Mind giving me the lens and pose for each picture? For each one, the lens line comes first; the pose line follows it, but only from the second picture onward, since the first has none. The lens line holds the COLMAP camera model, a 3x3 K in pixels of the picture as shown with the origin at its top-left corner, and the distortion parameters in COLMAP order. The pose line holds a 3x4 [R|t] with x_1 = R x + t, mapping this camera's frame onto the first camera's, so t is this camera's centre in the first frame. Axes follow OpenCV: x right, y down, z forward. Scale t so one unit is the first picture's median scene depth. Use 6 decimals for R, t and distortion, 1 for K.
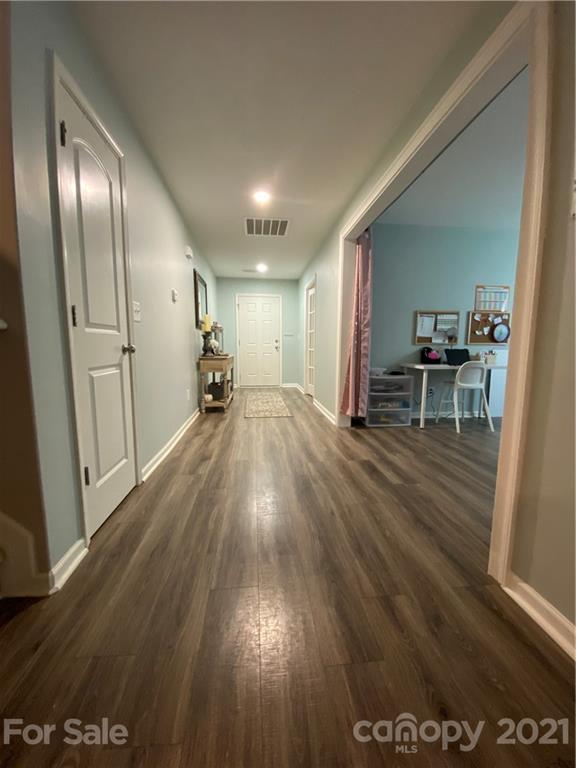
lens RADIAL K [[309.5, 0, 288.0], [0, 309.5, 384.0], [0, 0, 1]] dist [0.025921, -0.023684]
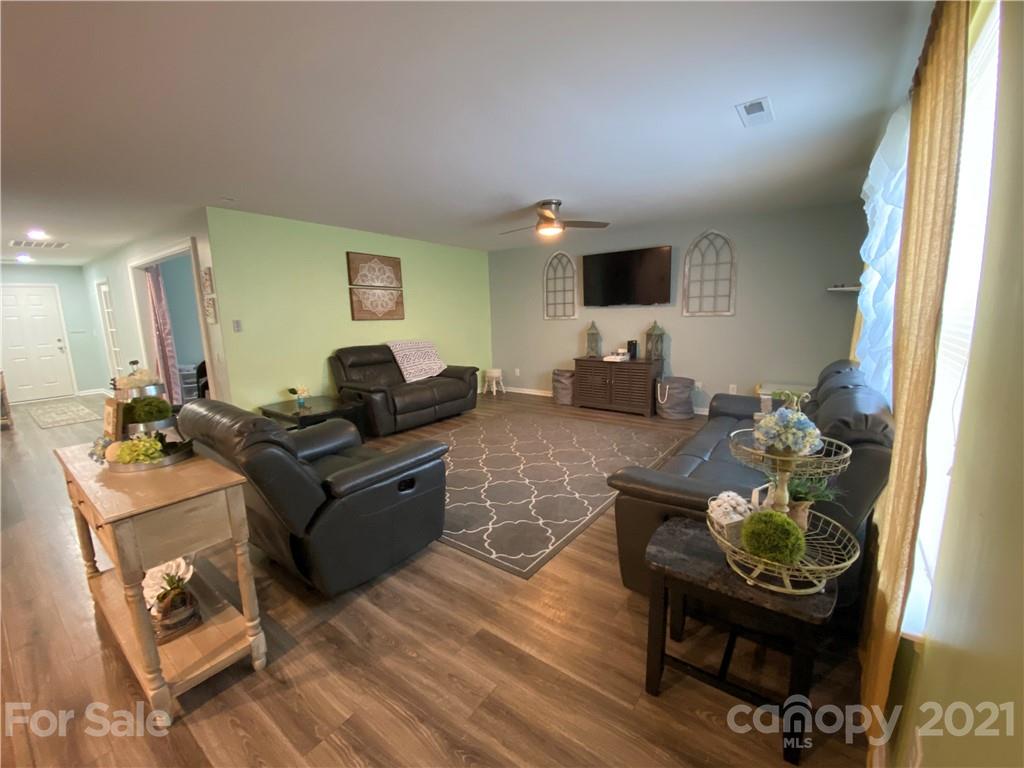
lens RADIAL K [[412.7, 0, 518.2], [0, 412.7, 385.7], [0, 0, 1]] dist [0.025921, -0.023684]
pose [[0.674324, -0.148389, 0.723372, -0.040186], [0.113468, 0.988789, 0.097061, 0.018175], [-0.729666, 0.016629, 0.683602, -1.095176]]
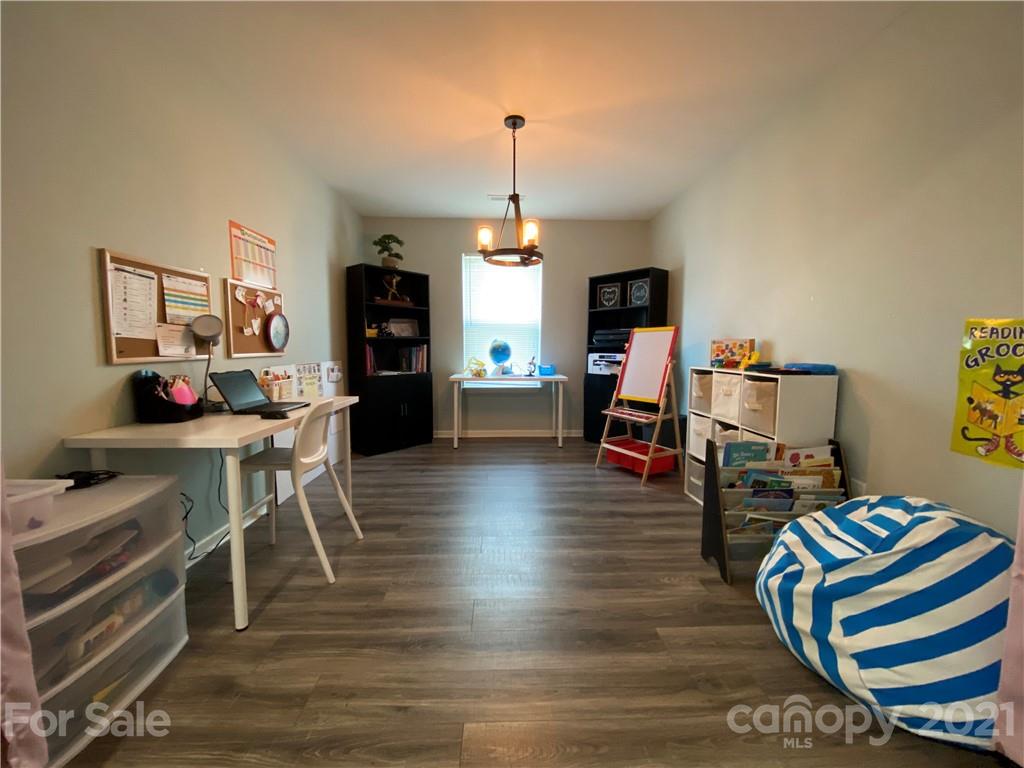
lens RADIAL K [[412.7, 0, 518.2], [0, 412.7, 385.7], [0, 0, 1]] dist [0.025921, -0.023684]
pose [[0.072229, -0.100287, 0.992333, 0.046830], [0.116601, 0.988959, 0.091459, -0.097668], [-0.990549, 0.109101, 0.083125, 0.587672]]
